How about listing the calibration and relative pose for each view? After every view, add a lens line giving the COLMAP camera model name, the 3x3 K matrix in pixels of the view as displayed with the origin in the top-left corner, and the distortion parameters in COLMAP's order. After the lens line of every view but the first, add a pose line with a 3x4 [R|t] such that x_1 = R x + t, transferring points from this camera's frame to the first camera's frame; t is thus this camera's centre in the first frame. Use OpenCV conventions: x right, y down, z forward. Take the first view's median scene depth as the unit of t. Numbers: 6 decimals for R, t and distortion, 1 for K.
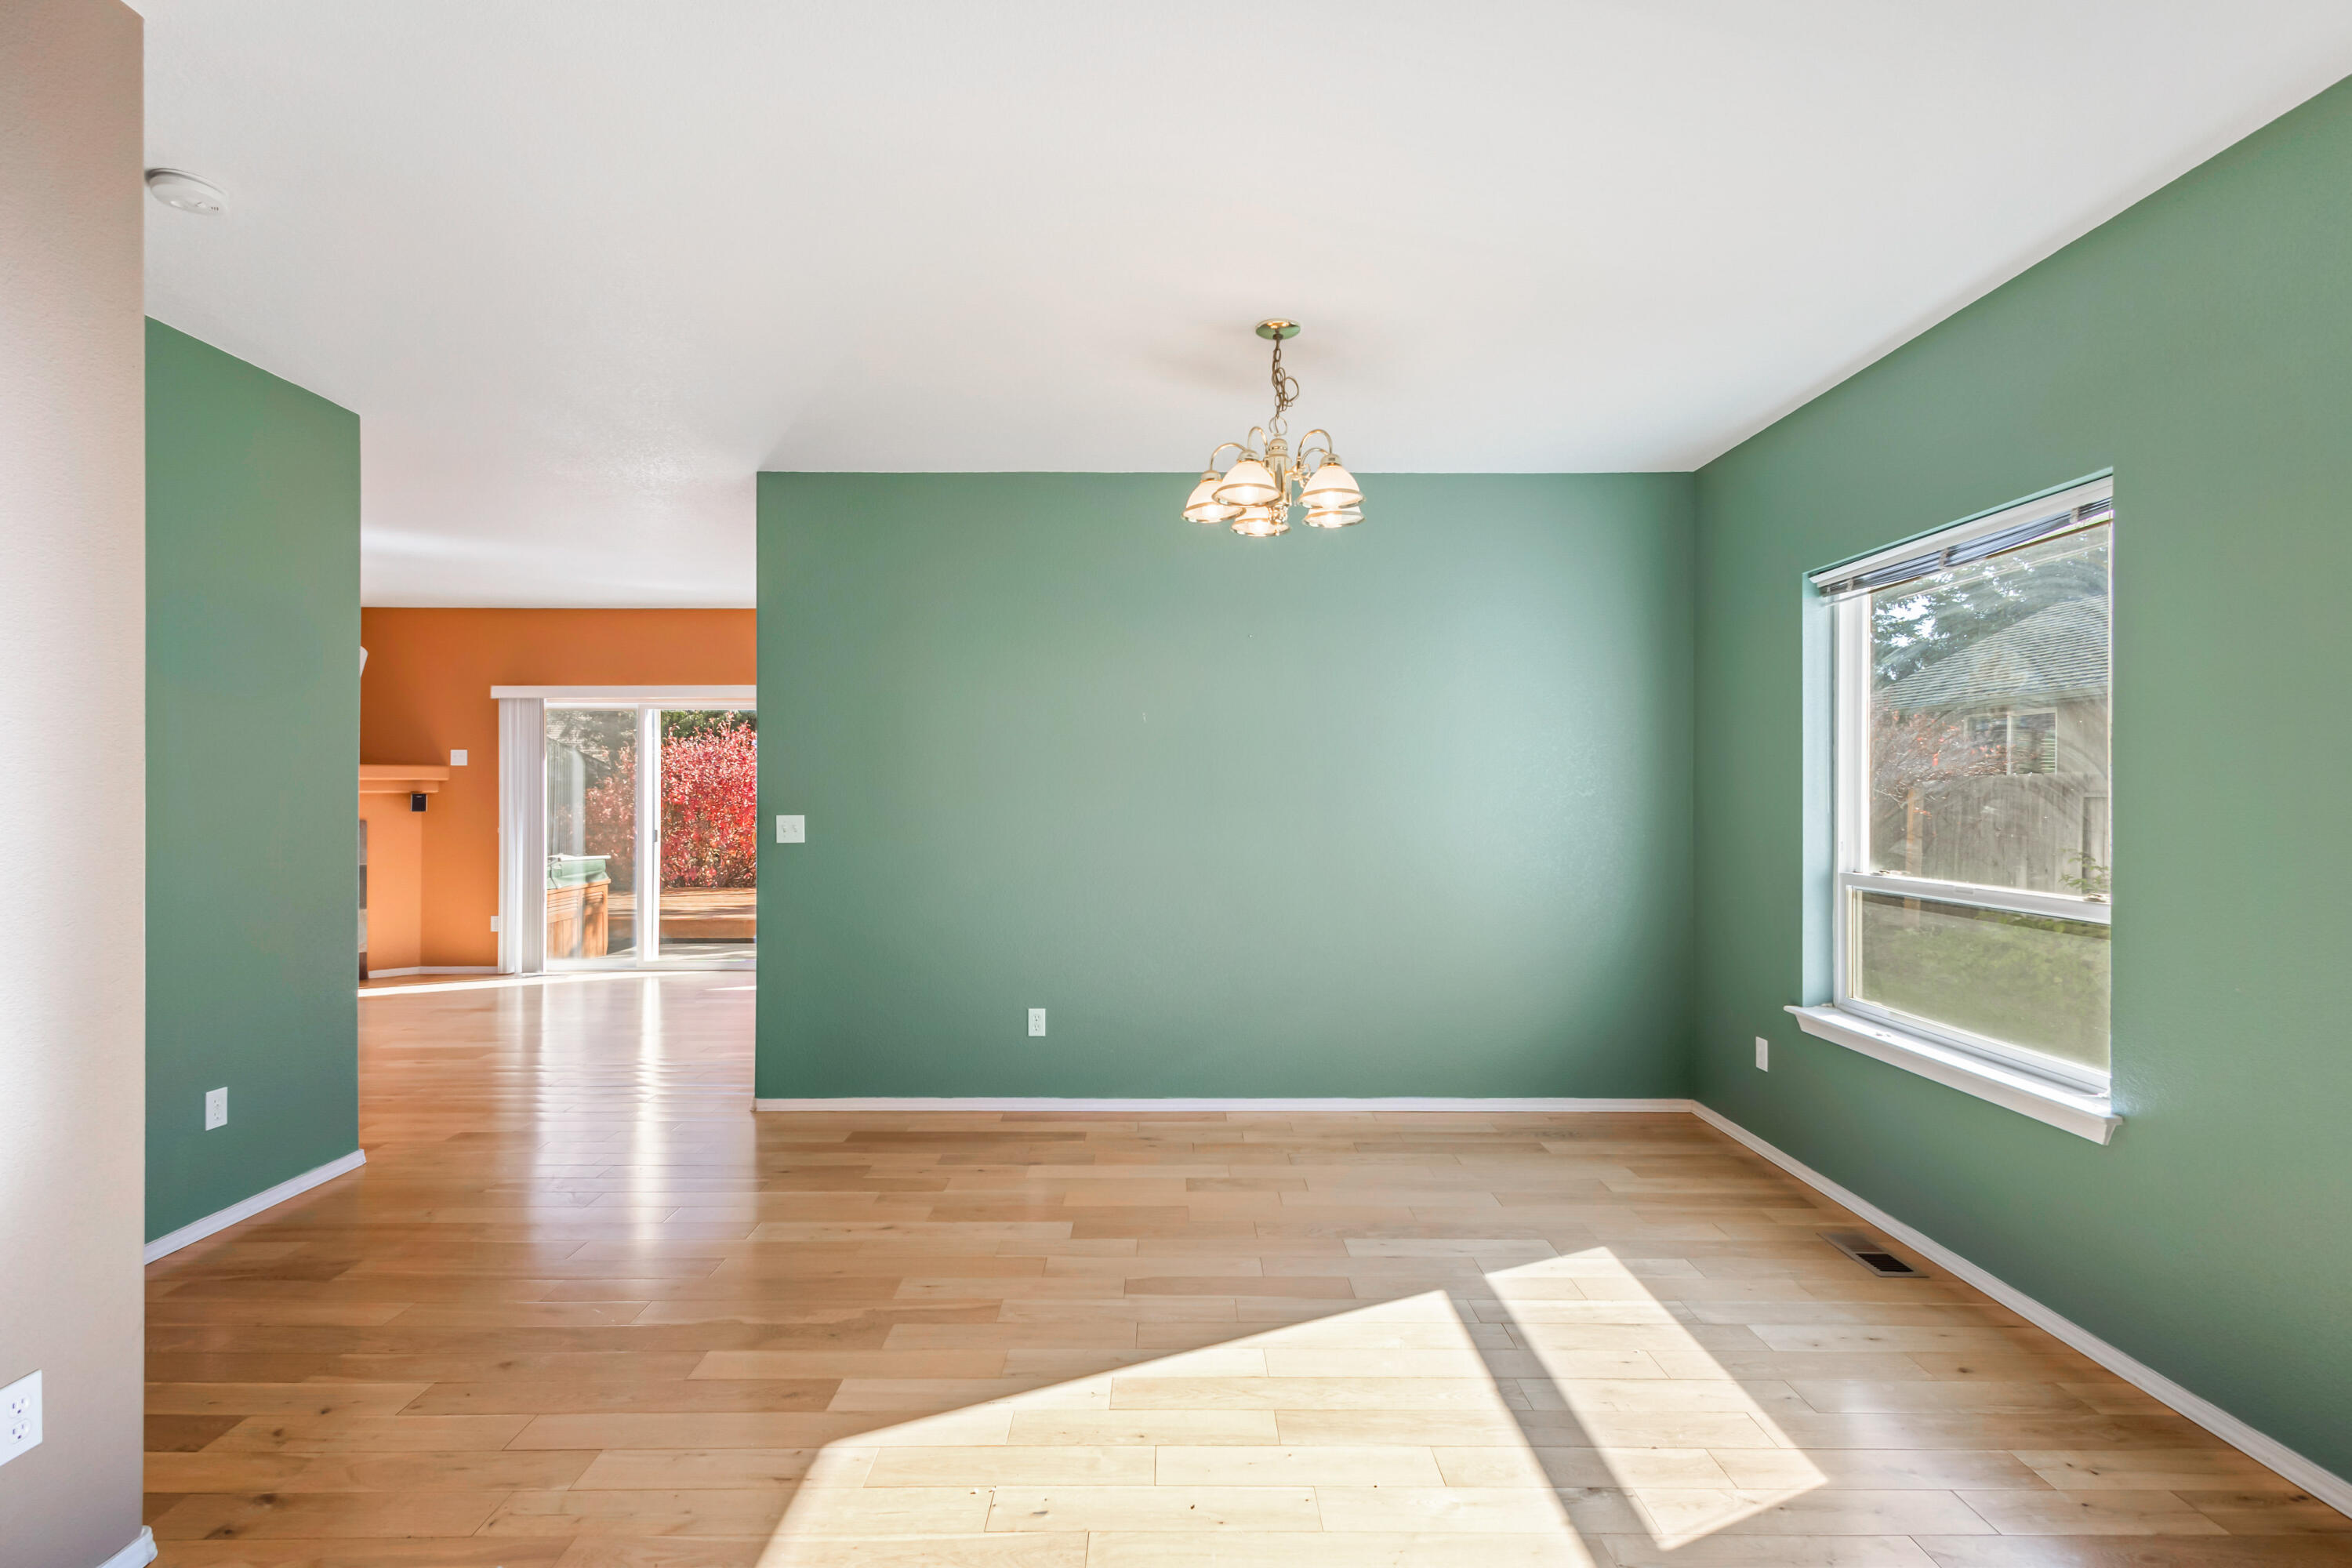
lens RADIAL K [[1081.1, 0, 1175.4], [0, 1081.1, 789.4], [0, 0, 1]] dist [0.000210, -0.000102]
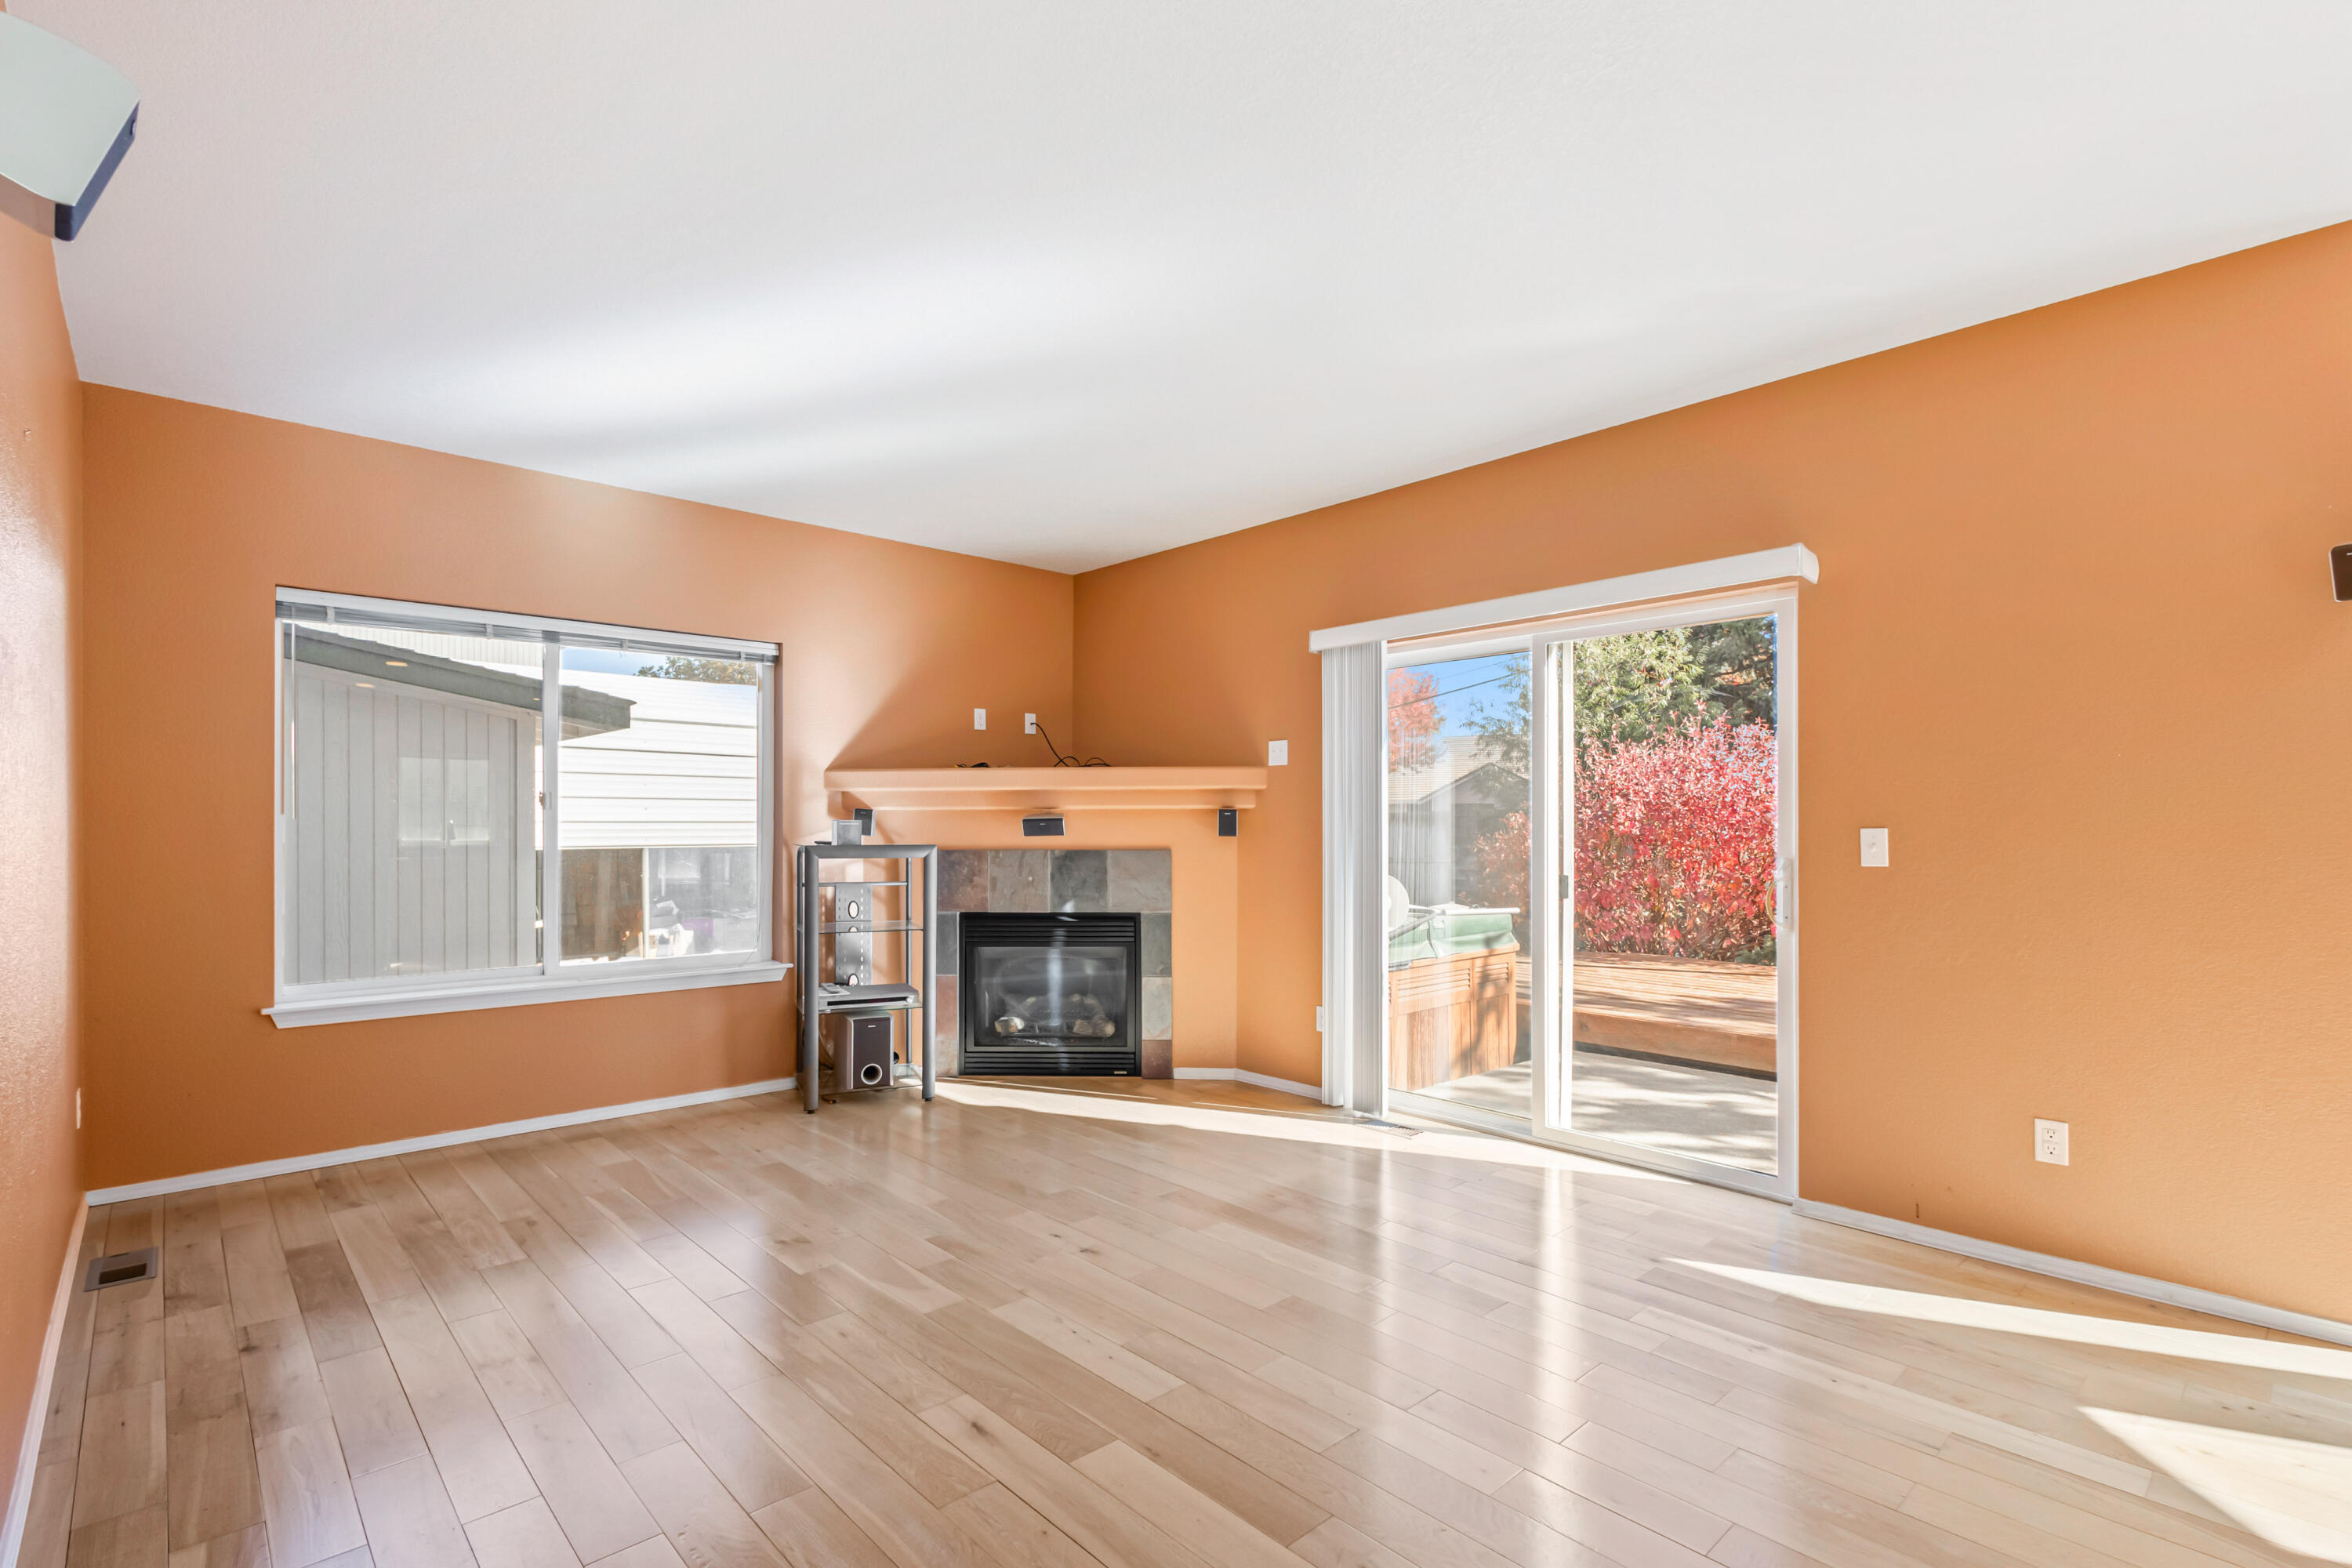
lens RADIAL K [[1081.1, 0, 1209.6], [0, 1081.1, 828.5], [0, 0, 1]] dist [0.000210, -0.000102]
pose [[0.688930, -0.001842, -0.724825, -0.187805], [0.002081, 0.999998, -0.000563, 0.013048], [0.724824, -0.001120, 0.688933, 0.438980]]
